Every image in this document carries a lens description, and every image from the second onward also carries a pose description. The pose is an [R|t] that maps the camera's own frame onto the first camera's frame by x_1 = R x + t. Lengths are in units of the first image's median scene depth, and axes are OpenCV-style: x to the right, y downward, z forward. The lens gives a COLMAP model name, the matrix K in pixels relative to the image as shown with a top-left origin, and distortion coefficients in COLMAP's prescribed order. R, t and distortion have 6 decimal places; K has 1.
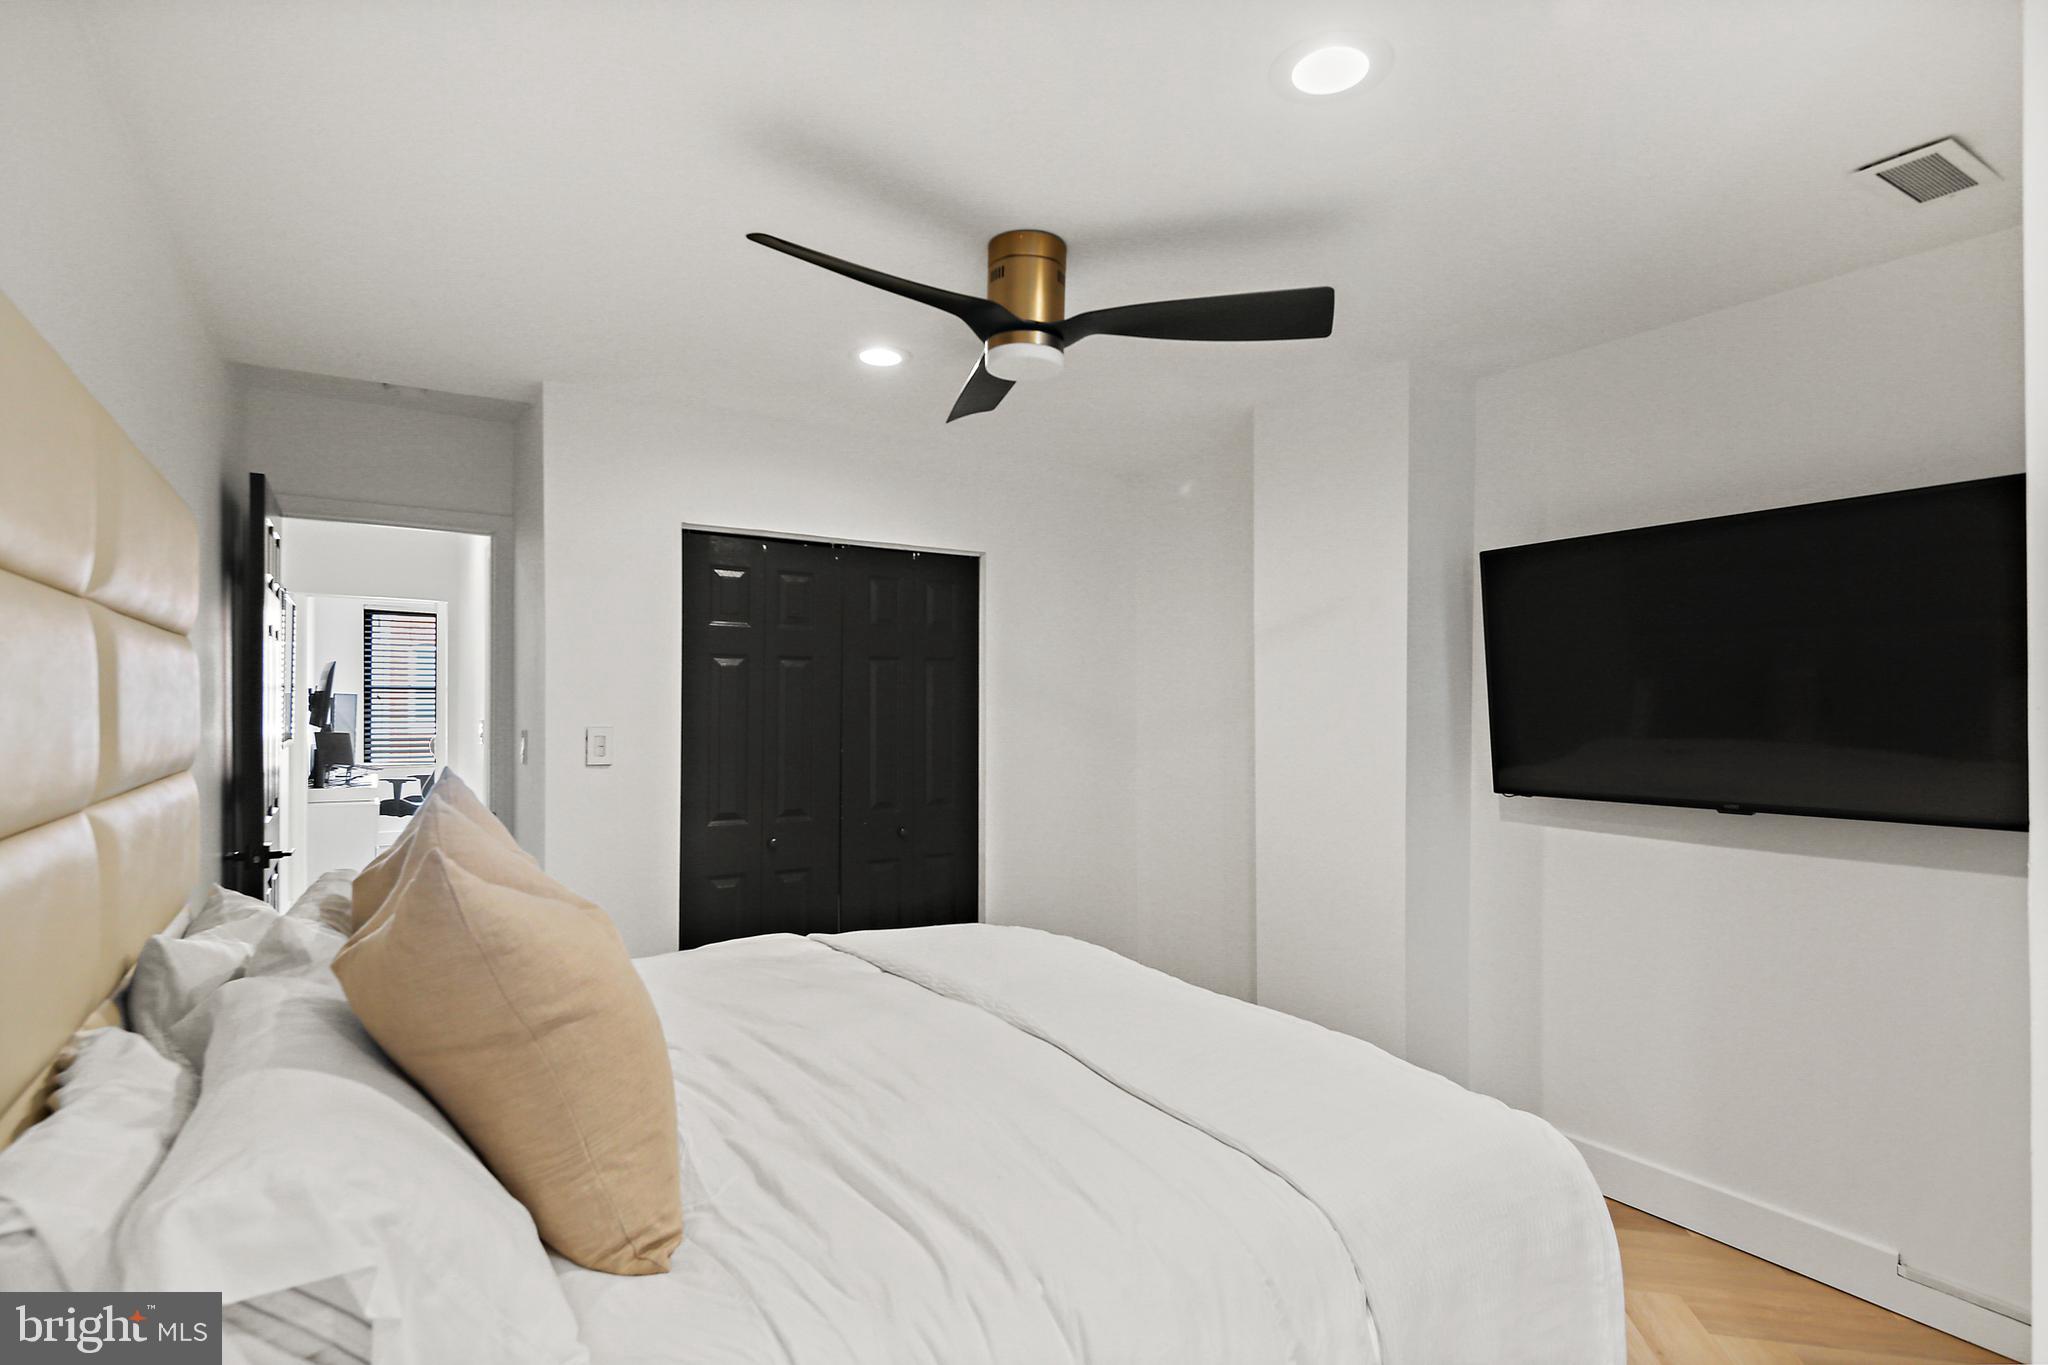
lens RADIAL K [[998.1, 0, 1017.3], [0, 998.1, 693.5], [0, 0, 1]] dist [0.001966, -0.003007]
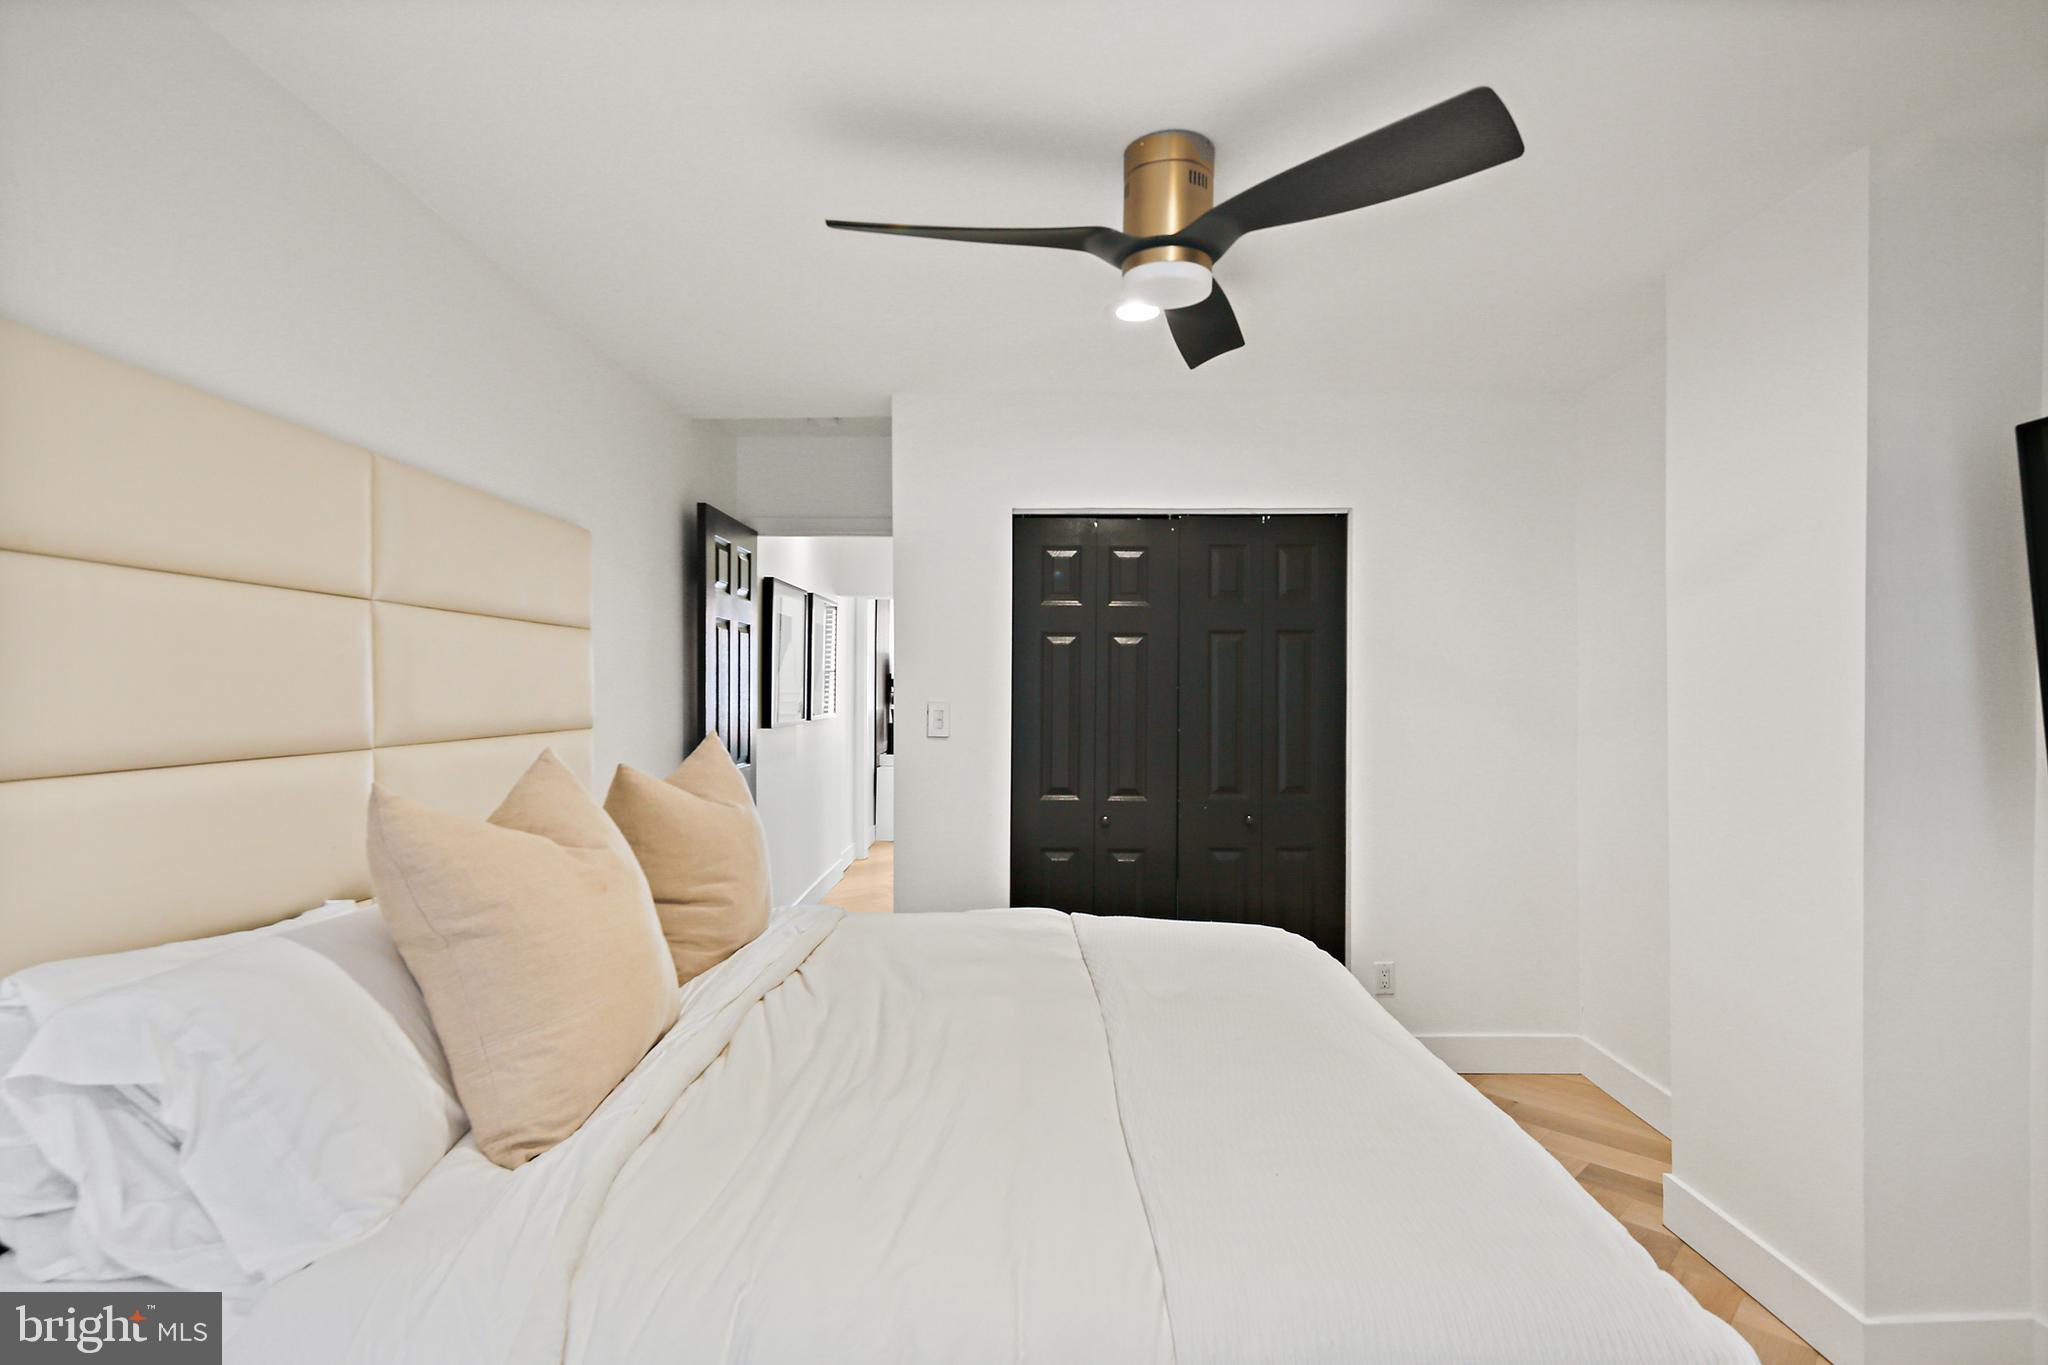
lens RADIAL K [[998.1, 0, 1015.9], [0, 998.1, 685.0], [0, 0, 1]] dist [0.001966, -0.003007]
pose [[0.836312, -0.004026, -0.548239, 0.254140], [0.007889, 0.999958, 0.004691, 0.010597], [0.548197, -0.008248, 0.836309, 0.127071]]
